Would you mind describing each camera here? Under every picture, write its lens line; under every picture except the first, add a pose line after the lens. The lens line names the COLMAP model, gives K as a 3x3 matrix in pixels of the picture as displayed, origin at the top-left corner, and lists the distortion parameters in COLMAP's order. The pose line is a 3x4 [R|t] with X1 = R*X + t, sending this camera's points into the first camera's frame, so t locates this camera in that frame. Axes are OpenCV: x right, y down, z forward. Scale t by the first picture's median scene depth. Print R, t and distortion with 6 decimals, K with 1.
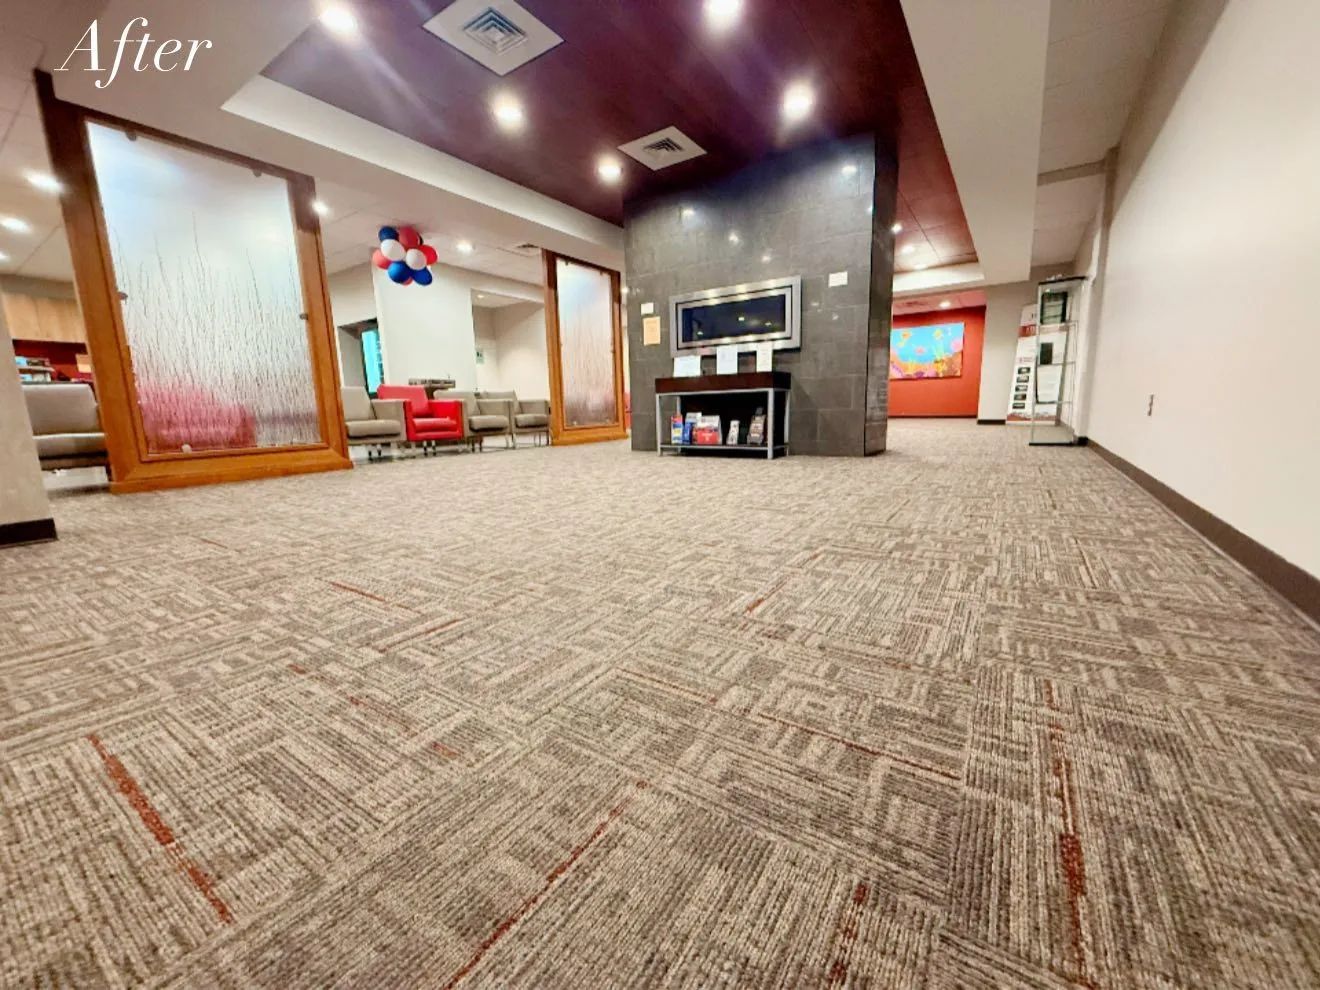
lens RADIAL K [[532.3, 0, 660.6], [0, 532.3, 496.4], [0, 0, 1]] dist [-0.001135, 0.000275]
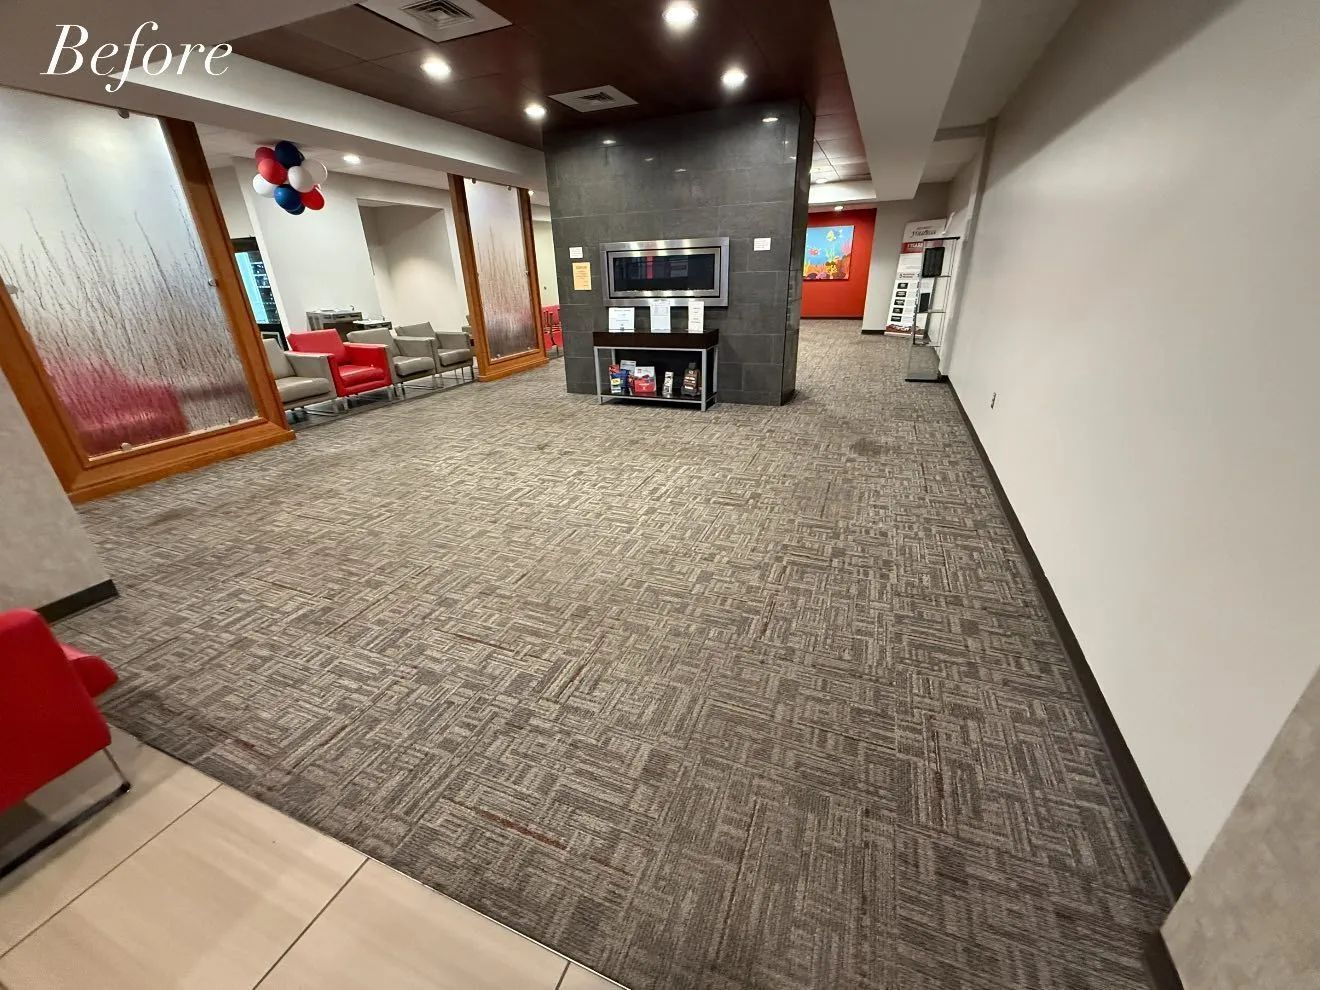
lens RADIAL K [[532.3, 0, 658.4], [0, 532.3, 496.5], [0, 0, 1]] dist [-0.001135, 0.000275]
pose [[0.978708, -0.082077, 0.188133, -0.338971], [0.035112, 0.970007, 0.240527, -0.487022], [-0.202232, -0.228800, 0.952236, -0.313726]]
